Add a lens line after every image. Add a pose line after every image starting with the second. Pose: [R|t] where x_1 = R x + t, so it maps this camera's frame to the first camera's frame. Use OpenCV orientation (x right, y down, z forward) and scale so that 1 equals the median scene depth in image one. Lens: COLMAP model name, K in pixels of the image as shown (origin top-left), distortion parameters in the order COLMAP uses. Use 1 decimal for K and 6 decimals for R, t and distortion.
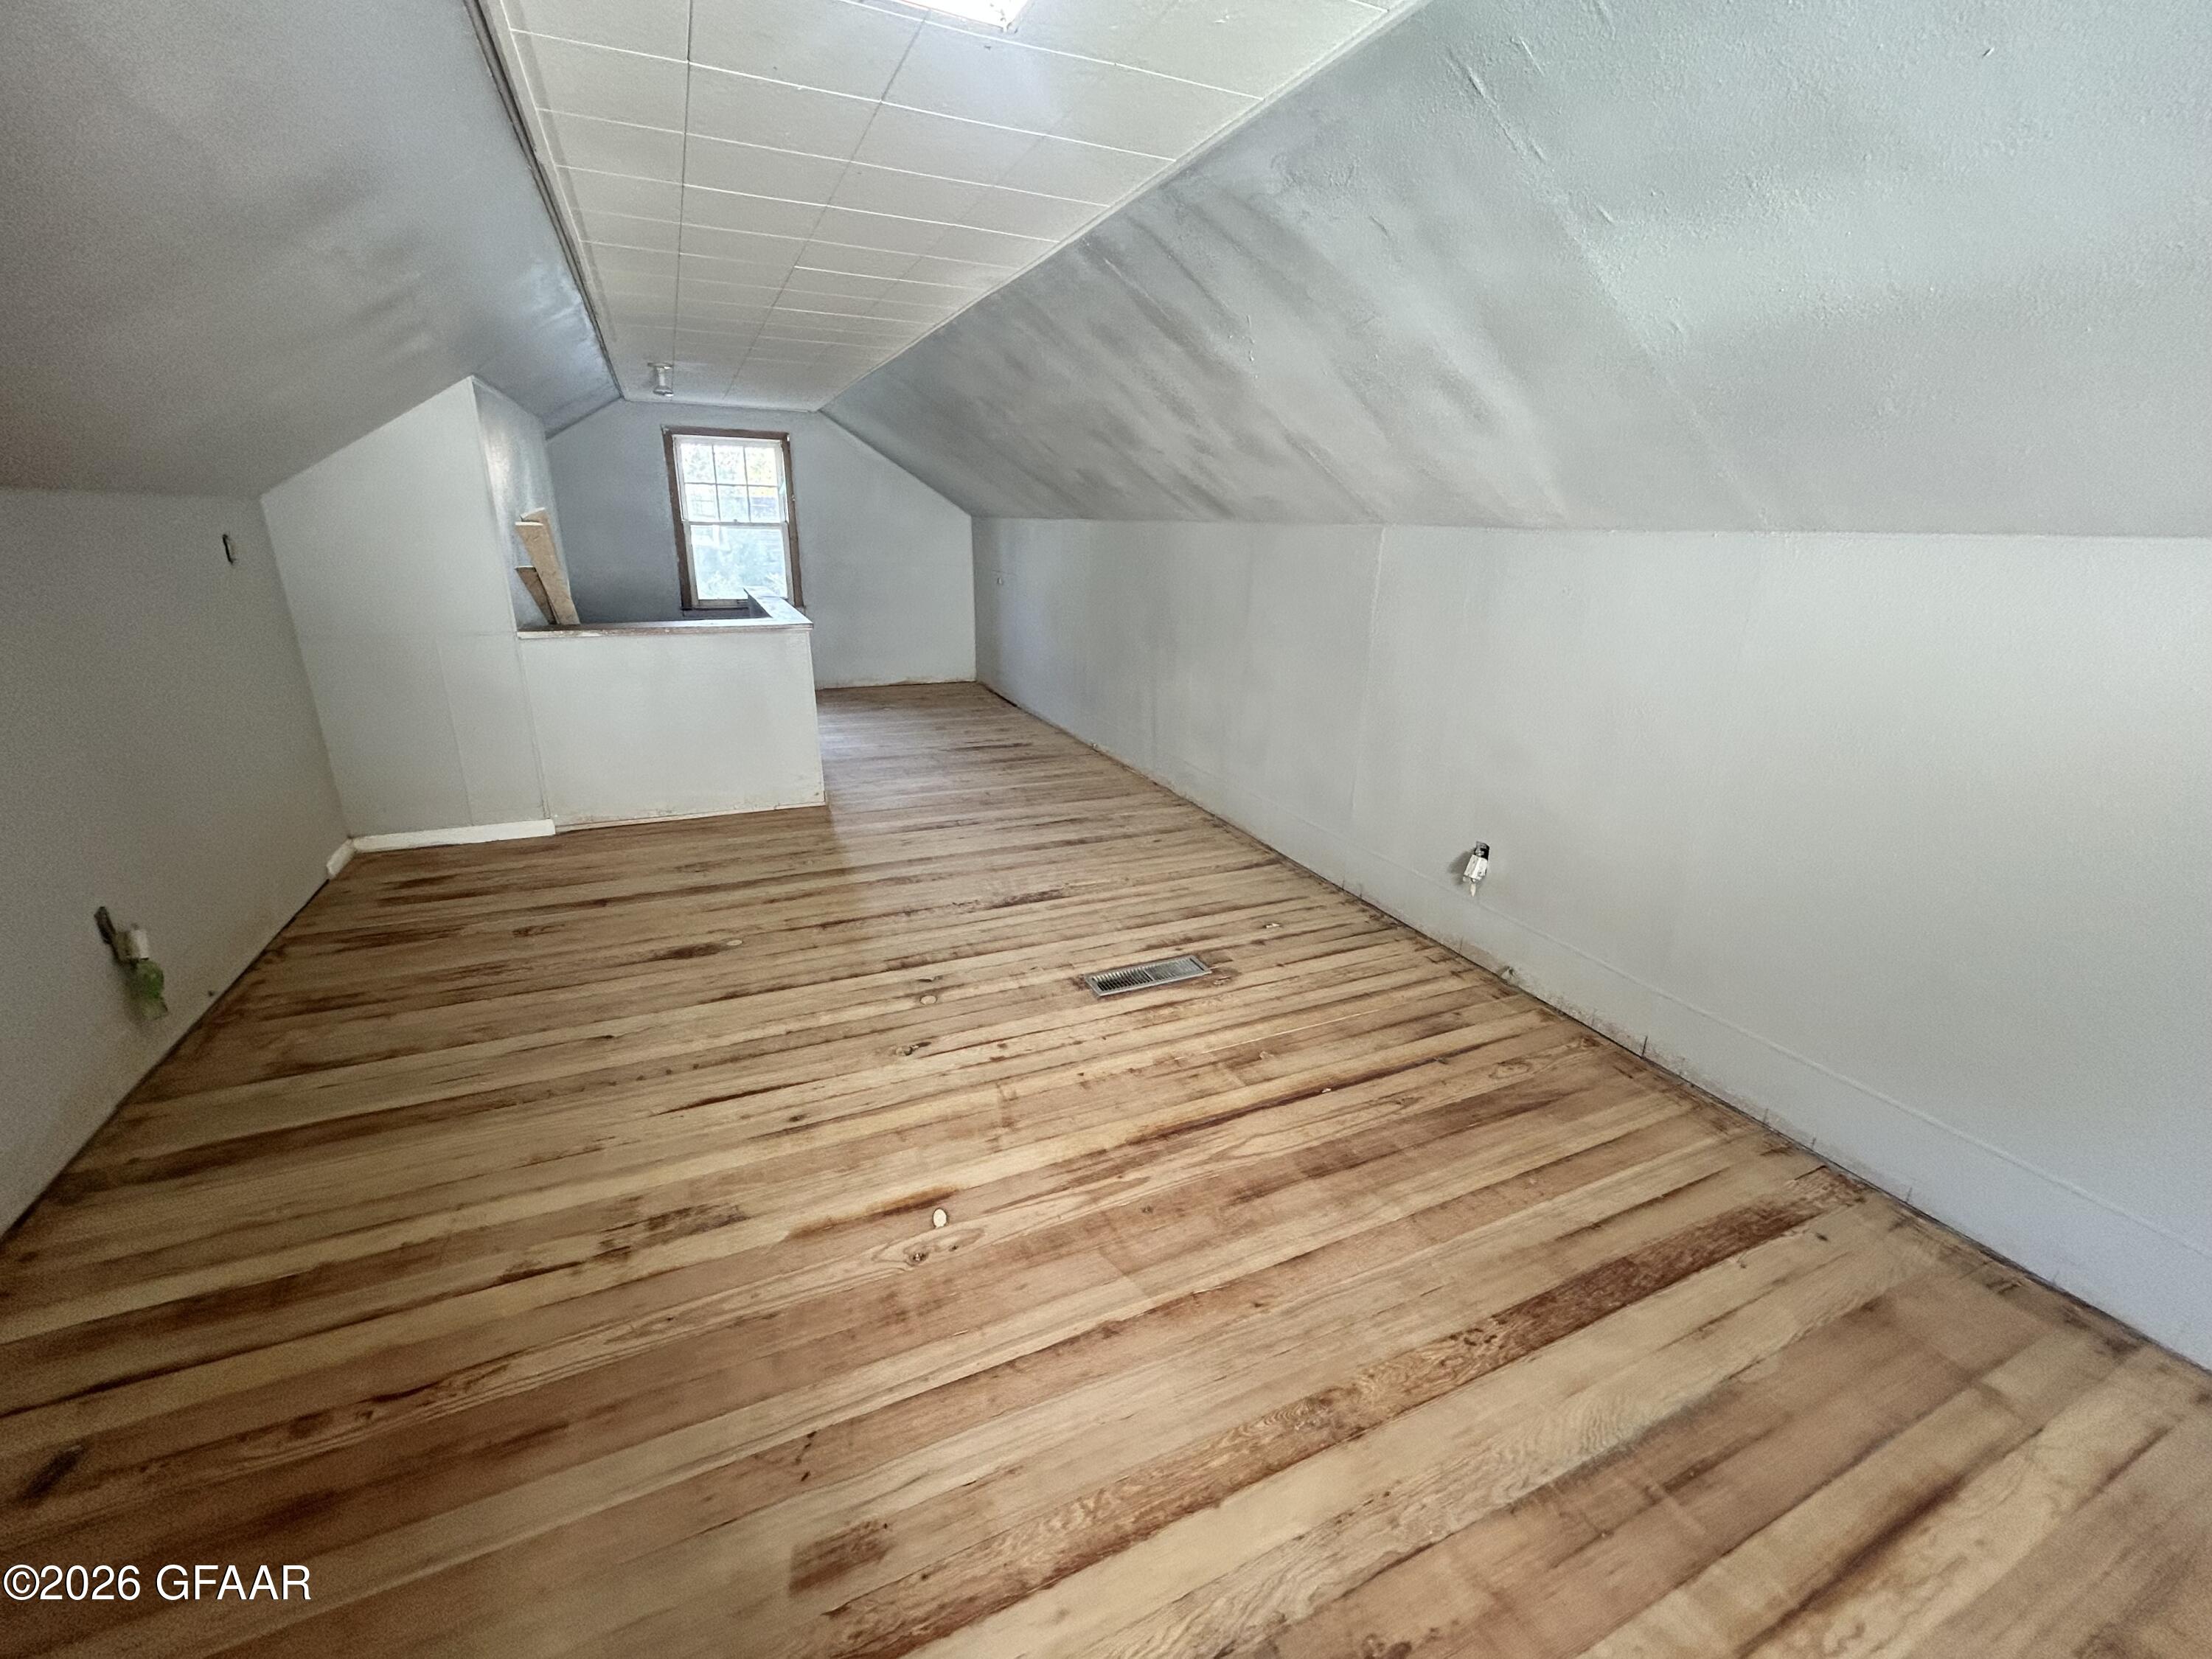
lens RADIAL K [[893.7, 0, 1099.8], [0, 893.7, 827.0], [0, 0, 1]] dist [0.001567, -0.000428]
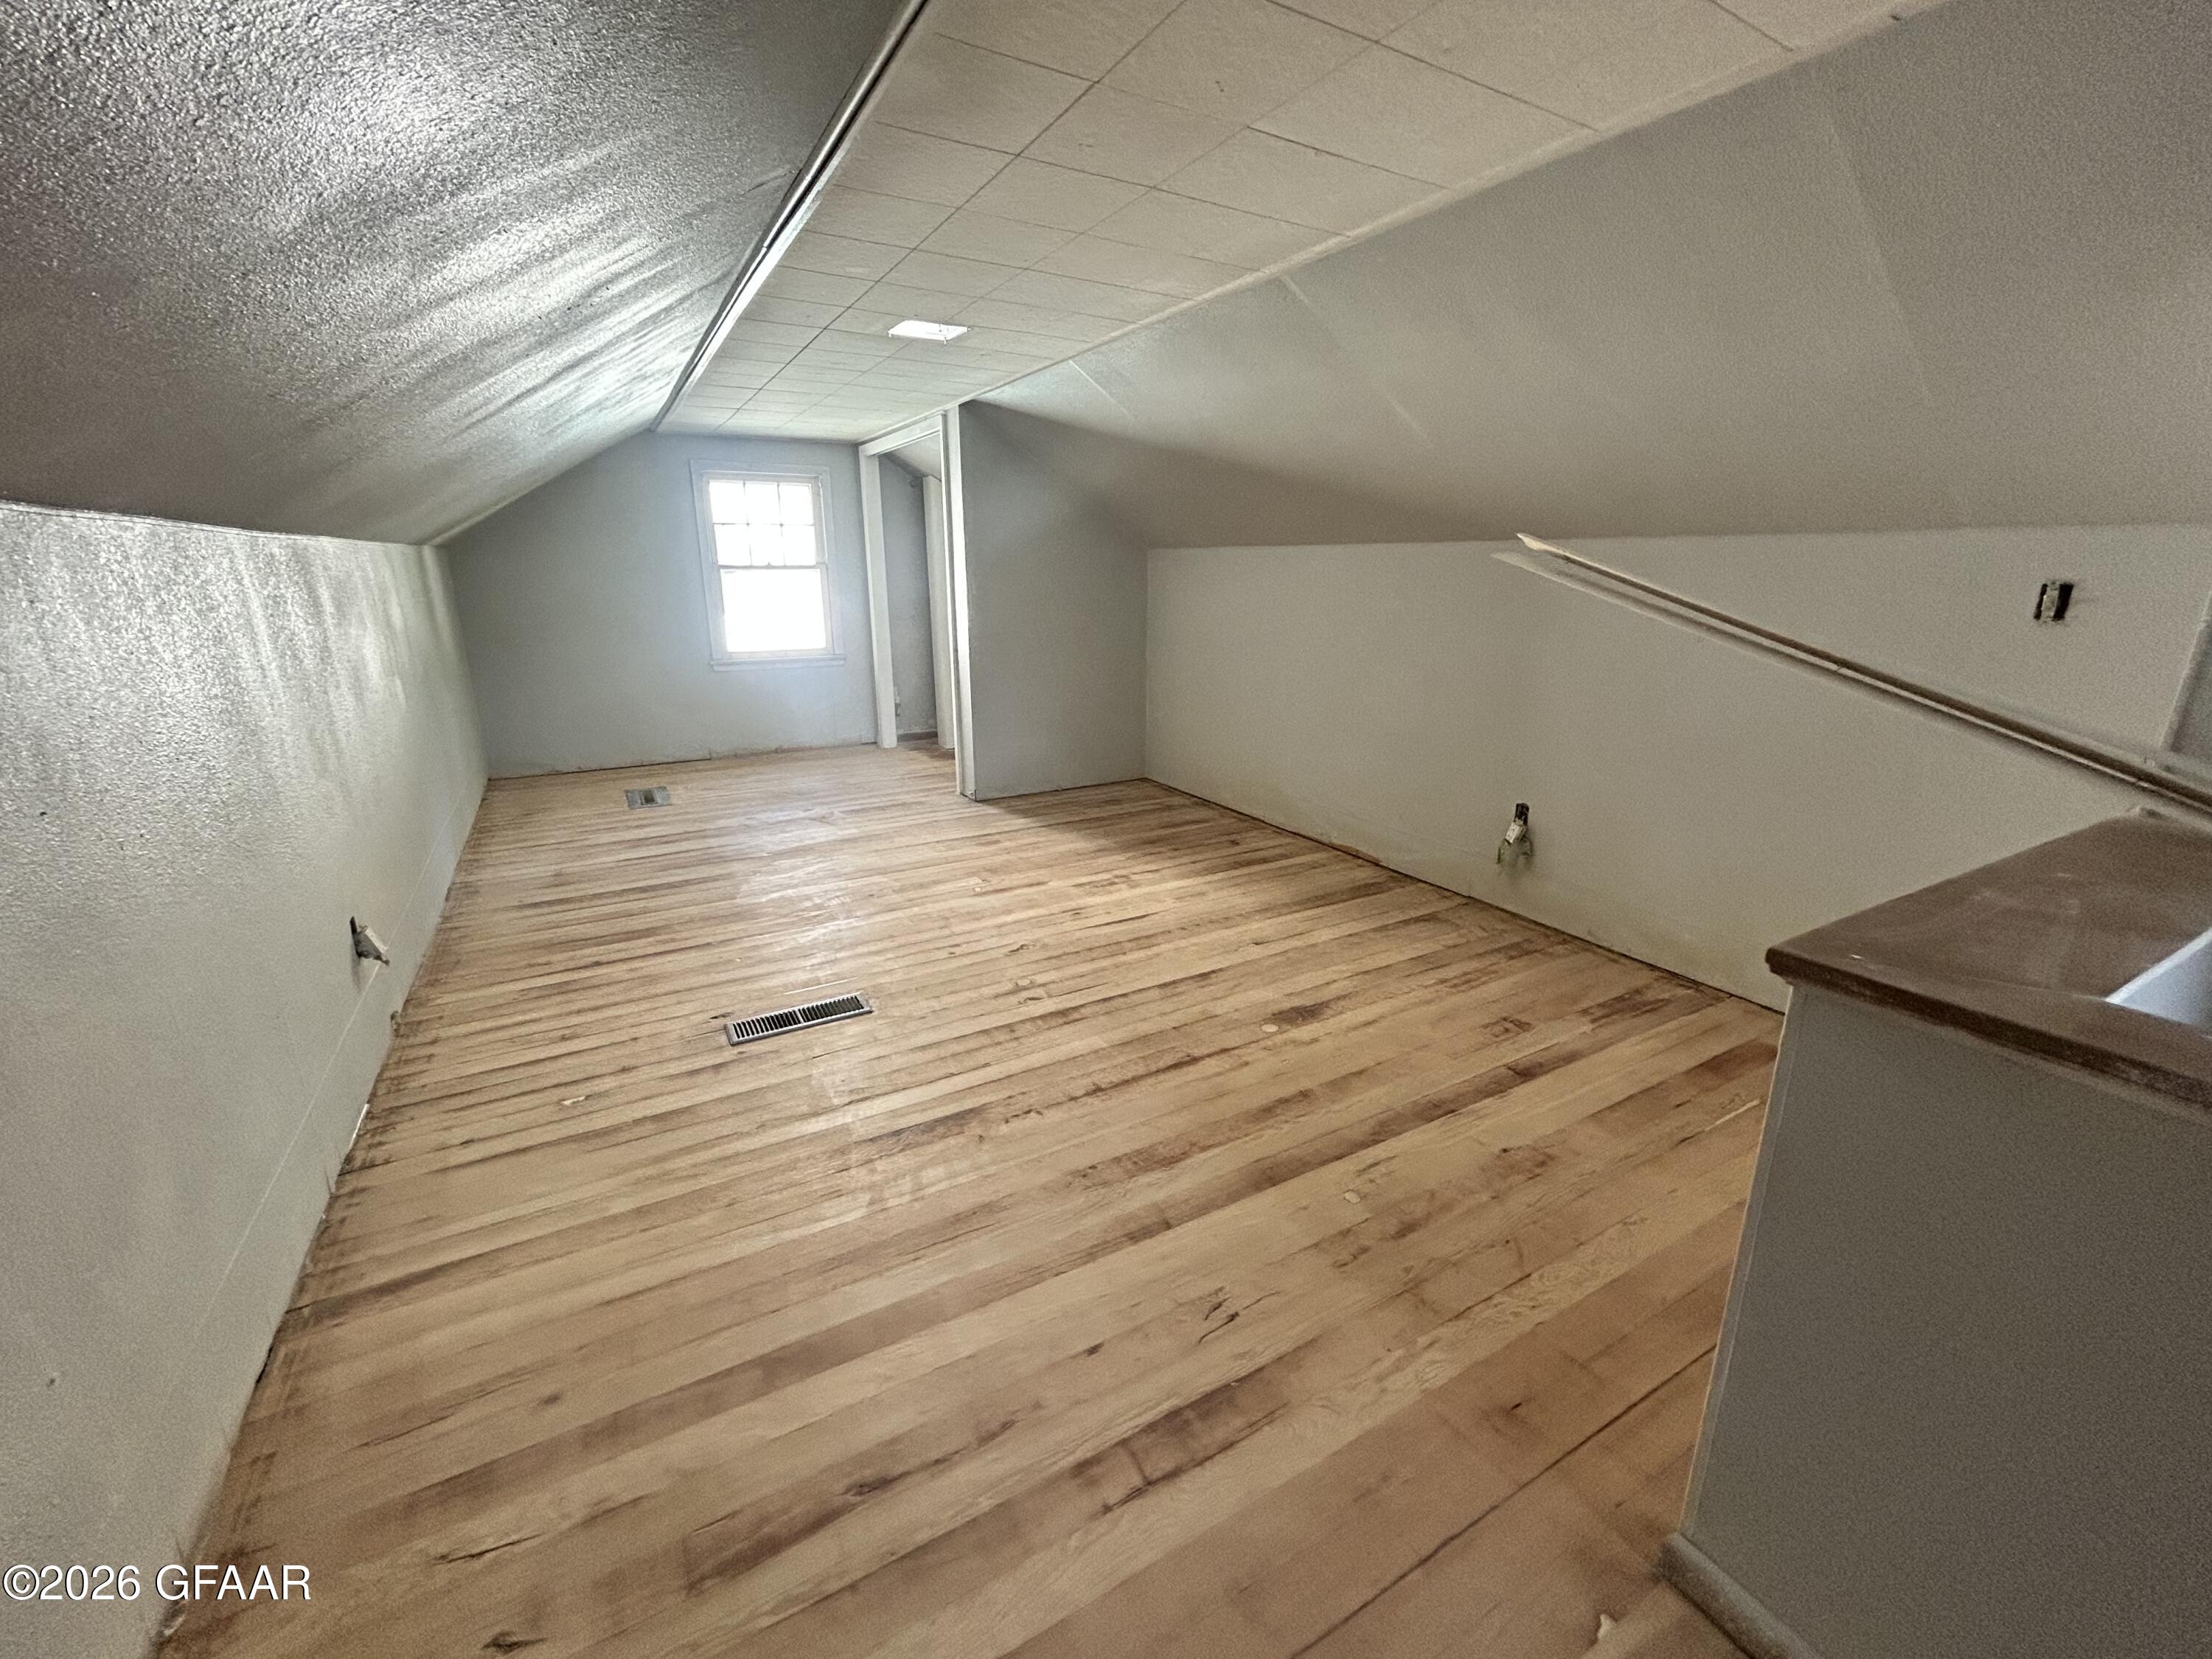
lens RADIAL K [[893.7, 0, 1099.8], [0, 893.7, 827.0], [0, 0, 1]] dist [0.001567, -0.000428]
pose [[-0.995913, 0.003713, -0.090240, -0.181325], [-0.048995, 0.817151, 0.574338, -0.570003], [0.075872, 0.576412, -0.813629, 1.727777]]
